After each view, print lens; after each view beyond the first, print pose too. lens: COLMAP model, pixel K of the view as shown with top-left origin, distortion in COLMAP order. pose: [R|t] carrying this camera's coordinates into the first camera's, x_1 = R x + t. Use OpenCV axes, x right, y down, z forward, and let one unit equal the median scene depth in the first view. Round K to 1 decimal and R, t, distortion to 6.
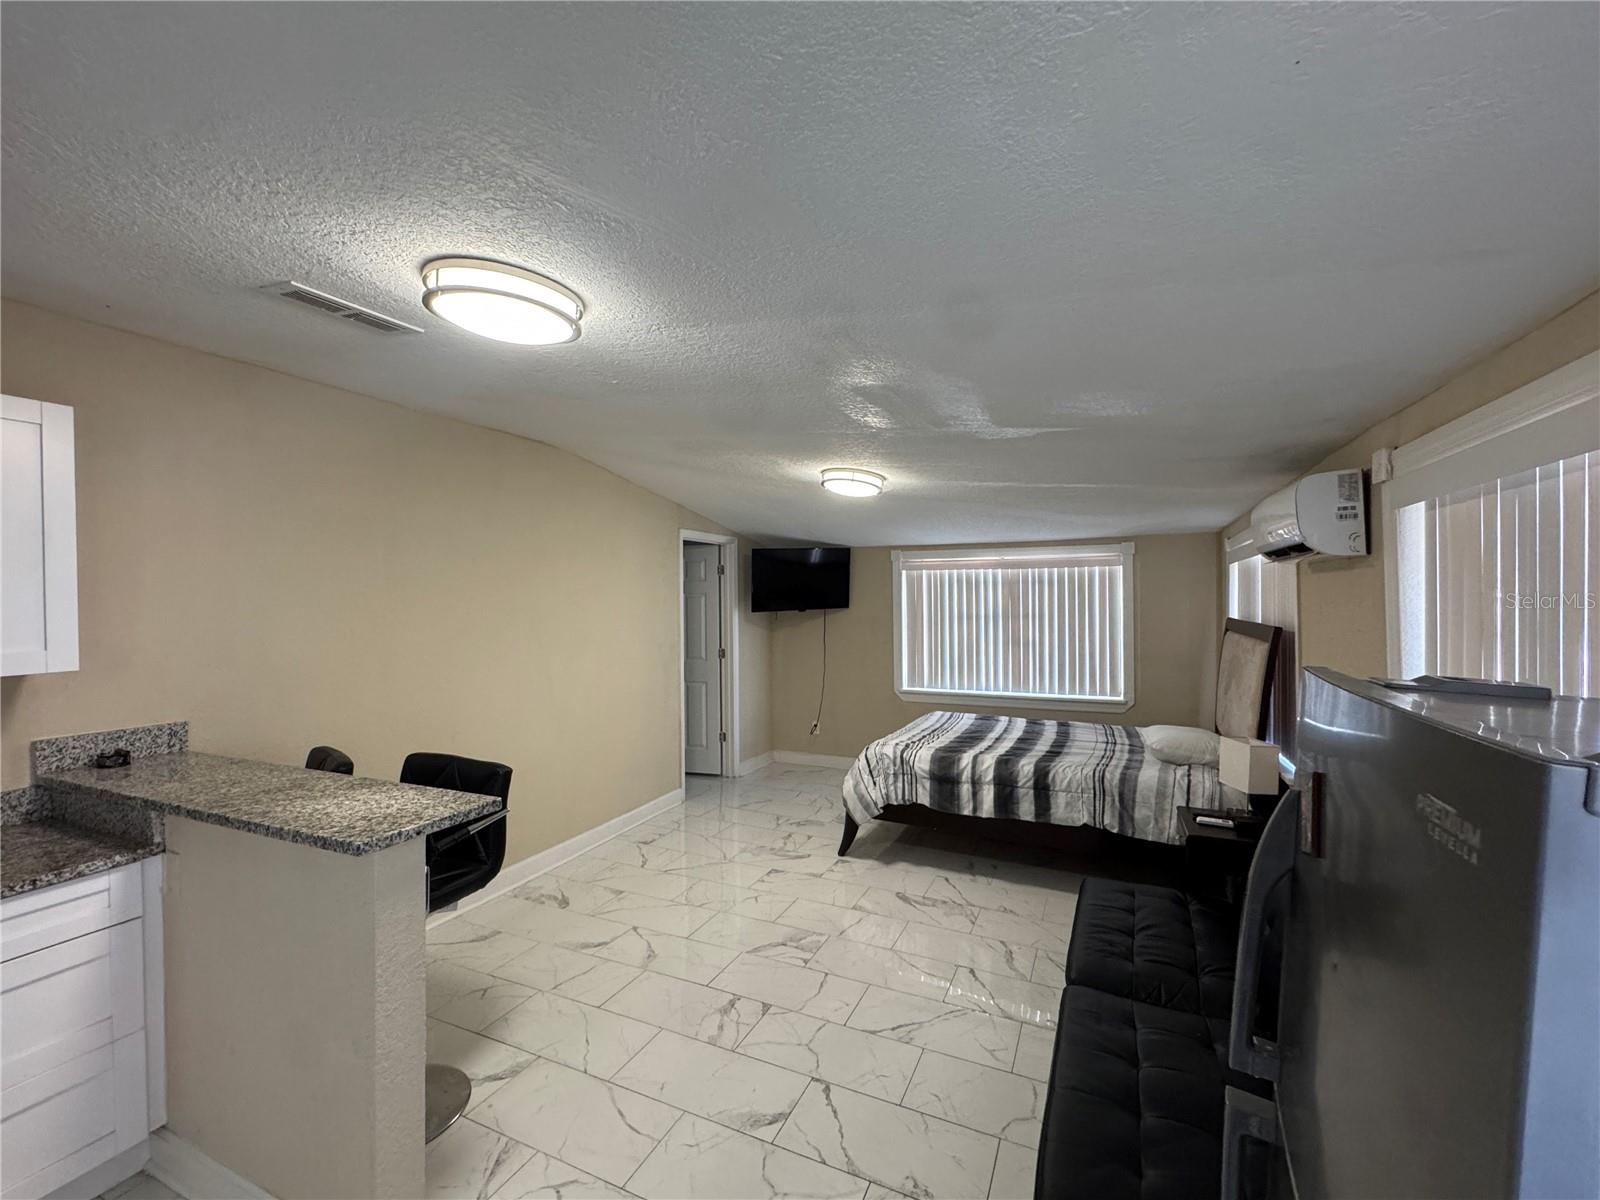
lens RADIAL K [[686.1, 0, 800.0], [0, 686.1, 600.0], [0, 0, 1]] dist [0.000016, -0.000155]
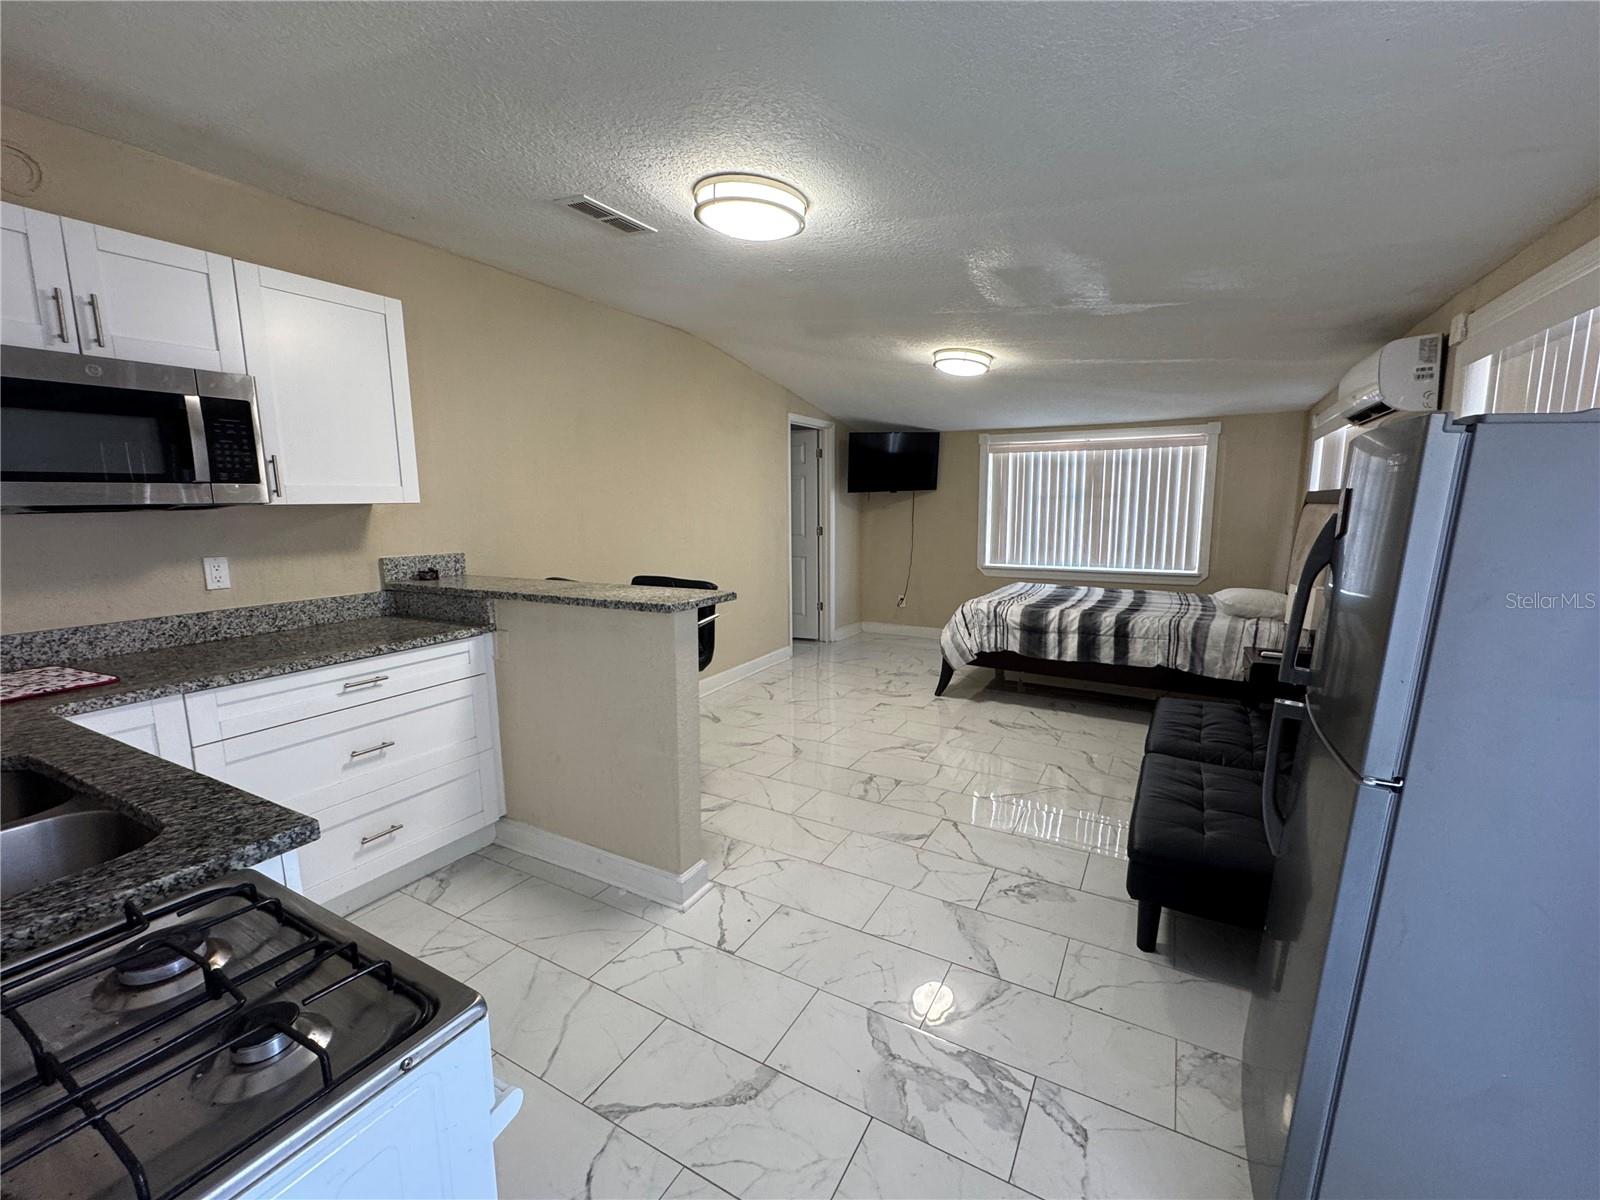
lens RADIAL K [[685.6, 0, 801.5], [0, 685.6, 599.6], [0, 0, 1]] dist [0.000118, 0.000291]
pose [[0.997067, 0.010841, -0.075762, -0.091509], [-0.000069, 0.990043, 0.140762, 0.050303], [0.076534, -0.140344, 0.987140, -0.158517]]
